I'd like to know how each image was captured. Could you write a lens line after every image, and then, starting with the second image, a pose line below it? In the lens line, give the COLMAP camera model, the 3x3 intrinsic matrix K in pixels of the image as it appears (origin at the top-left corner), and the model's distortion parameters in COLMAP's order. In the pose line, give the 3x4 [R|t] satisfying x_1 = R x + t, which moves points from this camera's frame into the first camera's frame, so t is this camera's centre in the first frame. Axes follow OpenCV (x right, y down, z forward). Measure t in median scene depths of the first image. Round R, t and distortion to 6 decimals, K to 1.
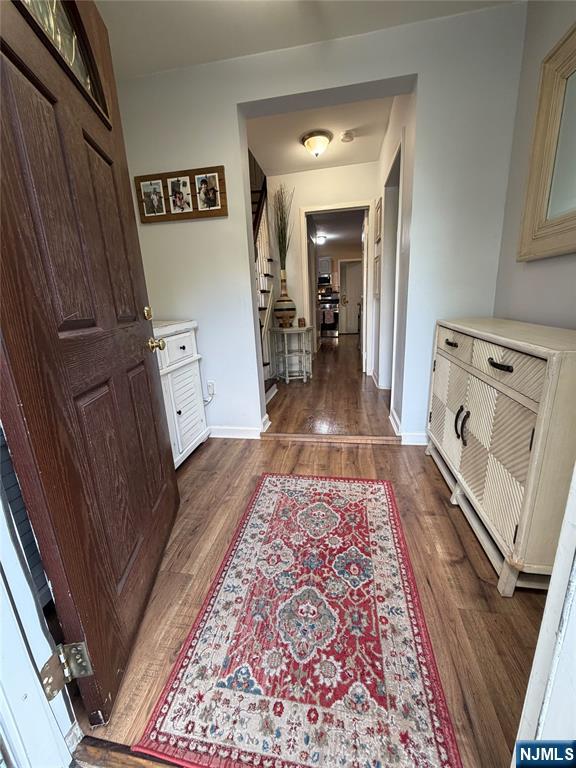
lens RADIAL K [[308.7, 0, 290.3], [0, 308.7, 381.7], [0, 0, 1]] dist [0.001813, 0.000150]
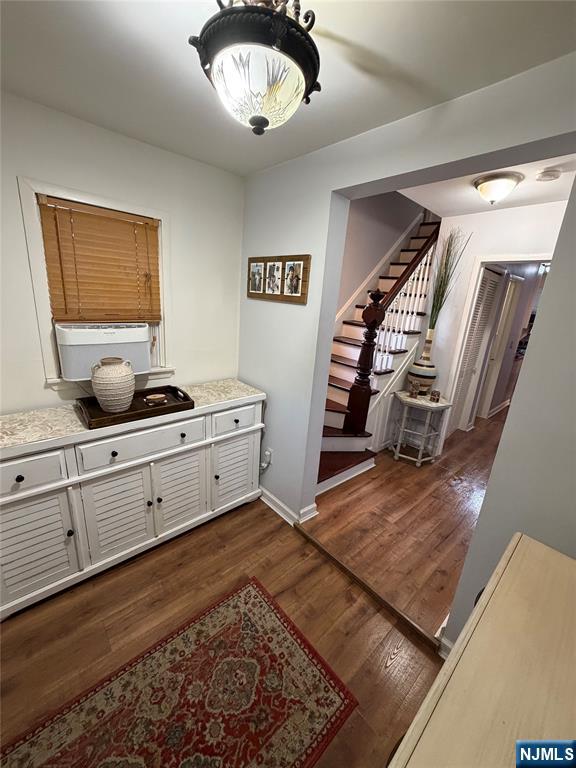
lens RADIAL K [[308.7, 0, 289.4], [0, 308.7, 382.5], [0, 0, 1]] dist [0.001813, 0.000150]
pose [[0.776044, 0.272927, -0.568565, 0.364186], [-0.265182, 0.959157, 0.098469, -0.391603], [0.572218, 0.074357, 0.816723, 0.222662]]
